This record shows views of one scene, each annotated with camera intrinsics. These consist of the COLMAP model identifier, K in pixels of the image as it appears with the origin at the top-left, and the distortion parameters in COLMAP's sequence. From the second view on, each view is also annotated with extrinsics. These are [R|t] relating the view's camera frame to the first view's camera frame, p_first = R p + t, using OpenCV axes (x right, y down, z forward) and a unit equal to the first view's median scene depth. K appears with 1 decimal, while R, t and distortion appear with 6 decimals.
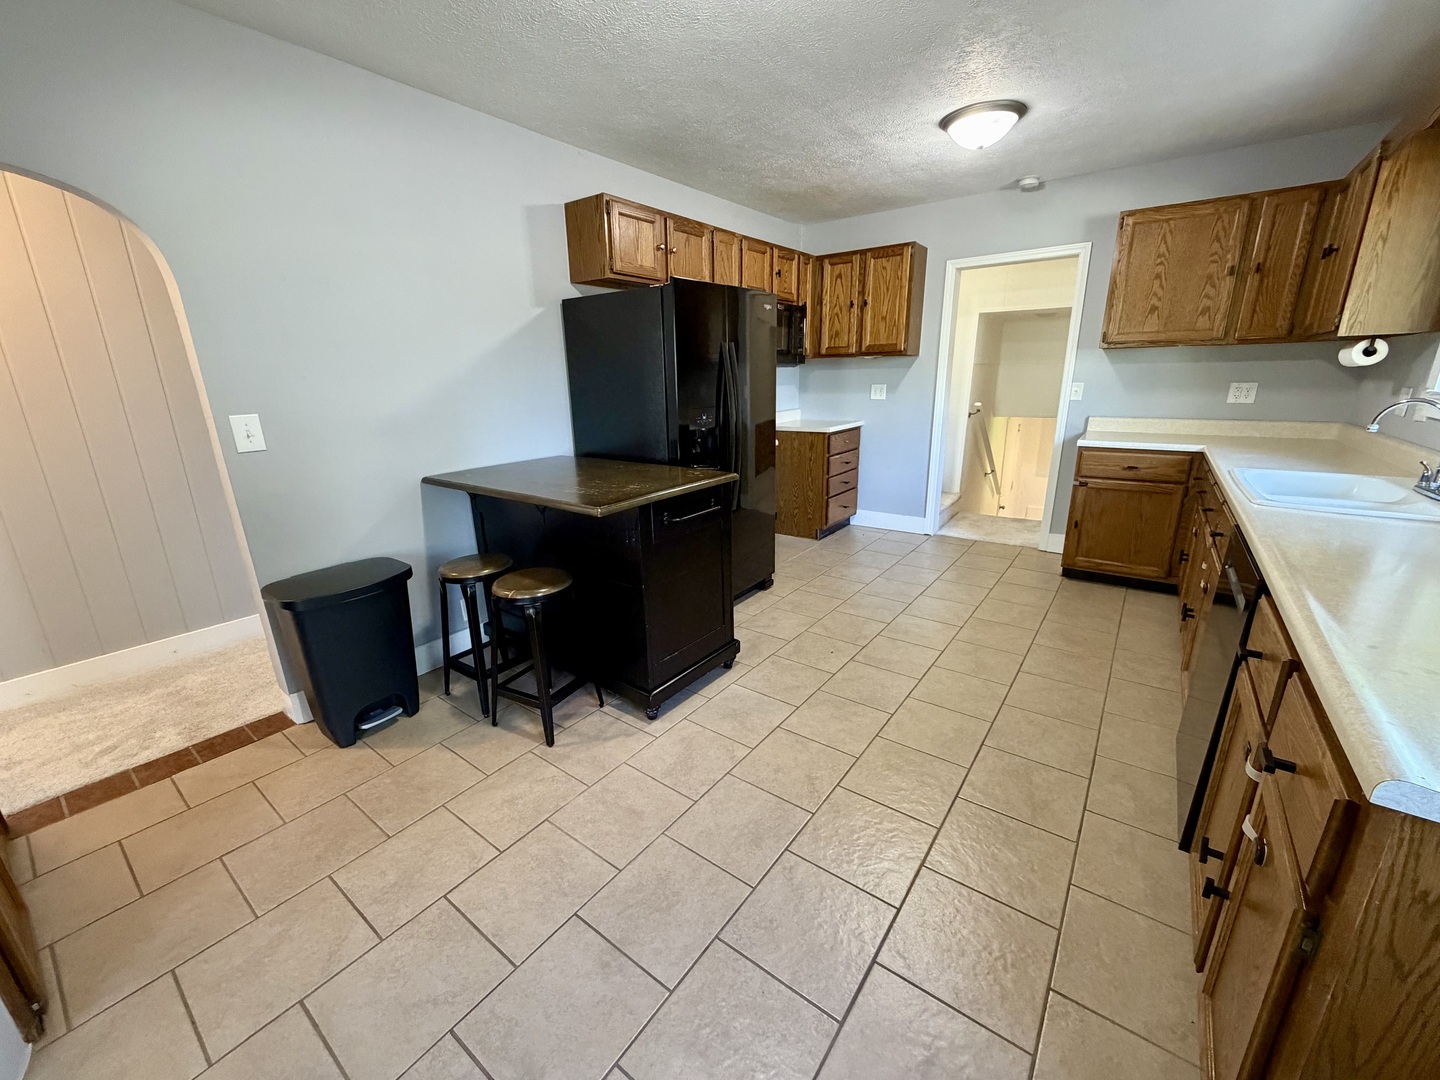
lens RADIAL K [[571.7, 0, 720.0], [0, 571.7, 540.0], [0, 0, 1]] dist [-0.020037, -0.000068]
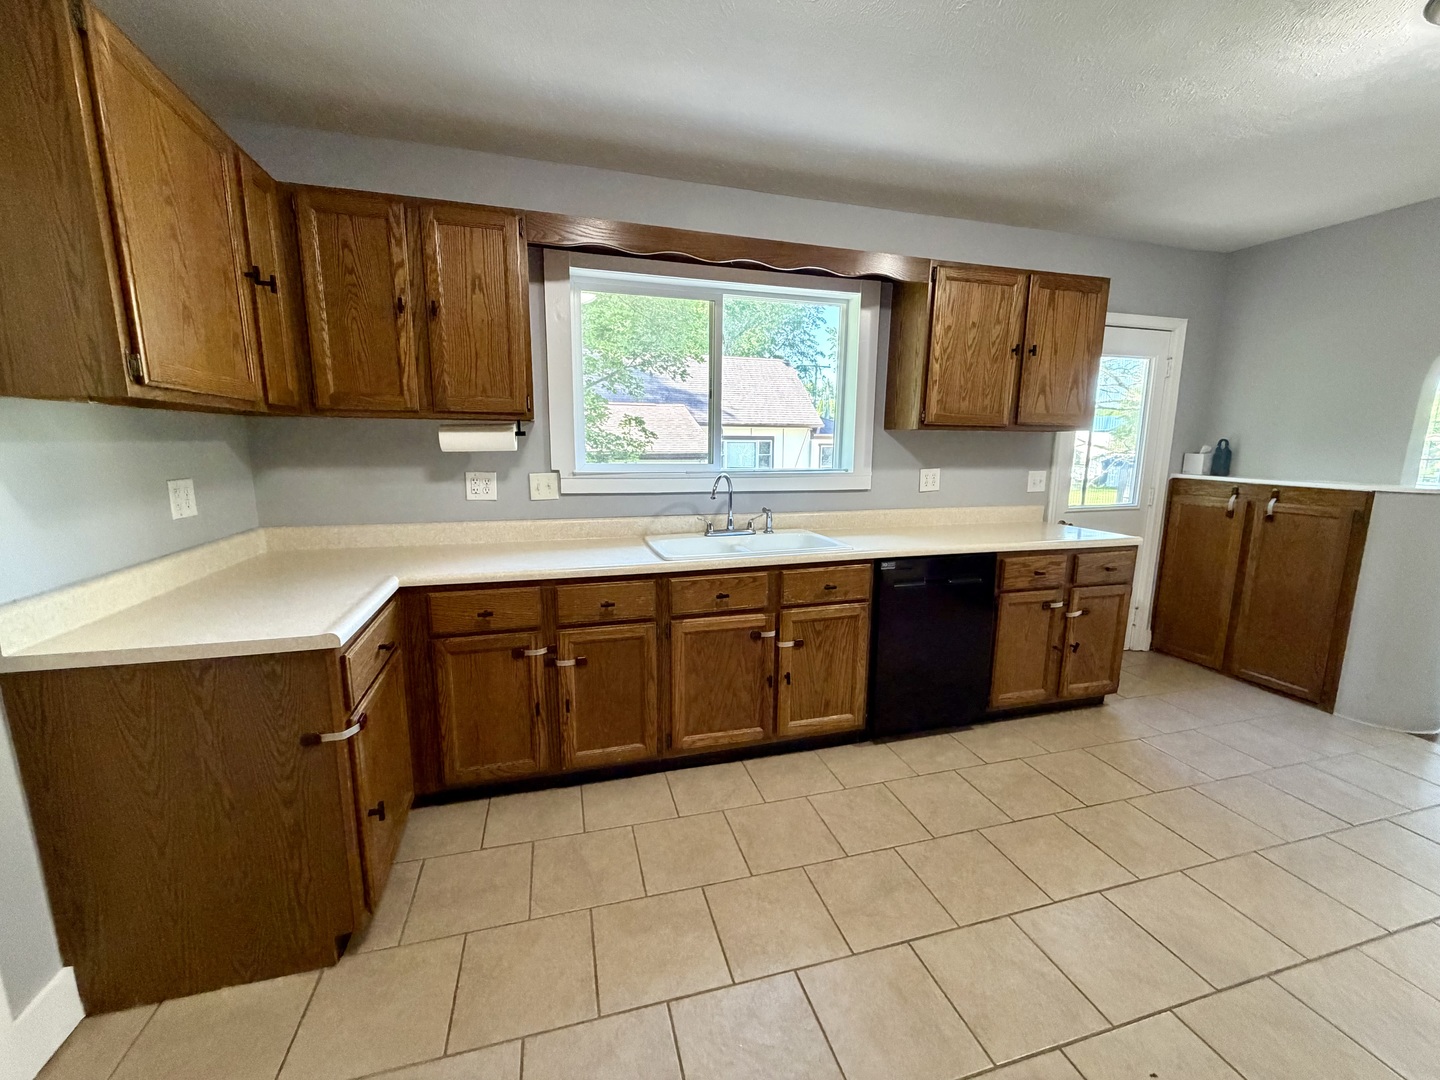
lens RADIAL K [[571.7, 0, 720.0], [0, 571.7, 540.0], [0, 0, 1]] dist [-0.020037, -0.000068]
pose [[-0.788843, -0.098367, 0.606672, 0.218638], [0.178072, 0.908186, 0.378798, -0.360343], [-0.588233, 0.406843, -0.698900, 1.199621]]
